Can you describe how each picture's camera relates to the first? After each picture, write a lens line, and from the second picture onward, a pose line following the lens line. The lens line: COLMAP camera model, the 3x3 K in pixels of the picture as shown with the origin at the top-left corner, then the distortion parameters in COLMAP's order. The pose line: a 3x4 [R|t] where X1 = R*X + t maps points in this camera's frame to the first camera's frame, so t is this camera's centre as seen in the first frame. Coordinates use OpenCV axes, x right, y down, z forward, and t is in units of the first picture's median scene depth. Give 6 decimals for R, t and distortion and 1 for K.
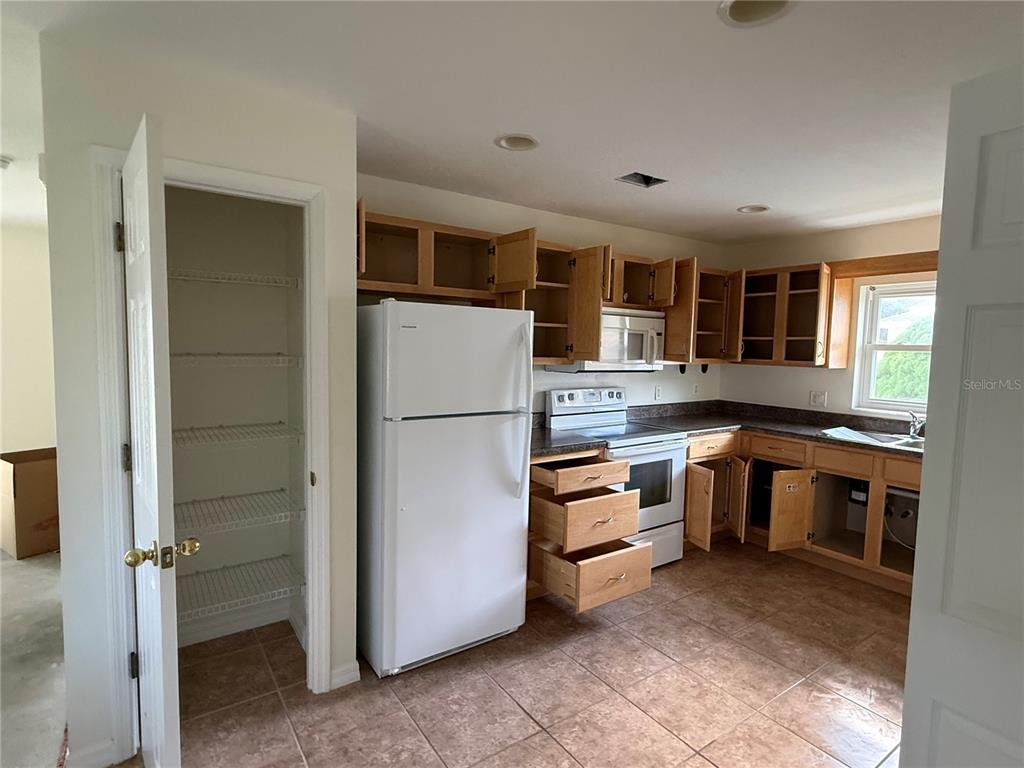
lens RADIAL K [[536.0, 0, 512.0], [0, 536.0, 384.0], [0, 0, 1]] dist [0.004930, 0.001152]
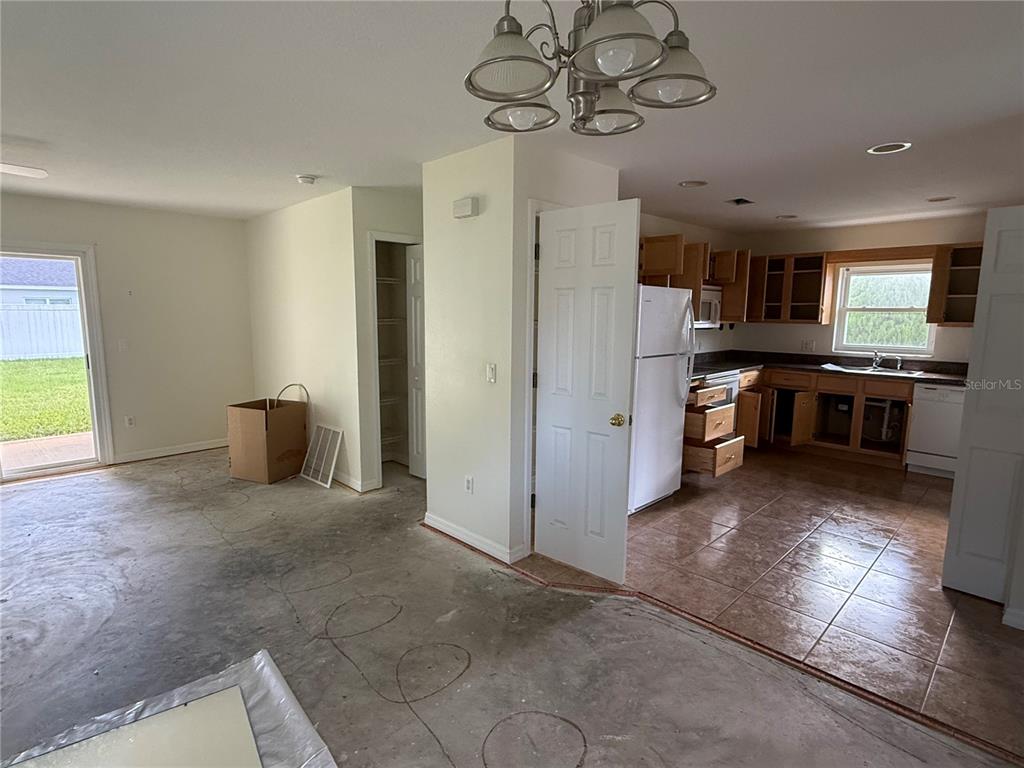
lens RADIAL K [[536.0, 0, 512.0], [0, 536.0, 384.0], [0, 0, 1]] dist [0.004930, 0.001152]
pose [[0.984569, -0.036775, 0.171090, -0.534789], [0.025763, 0.997477, 0.066146, 0.016111], [-0.173090, -0.060718, 0.983033, -0.334482]]
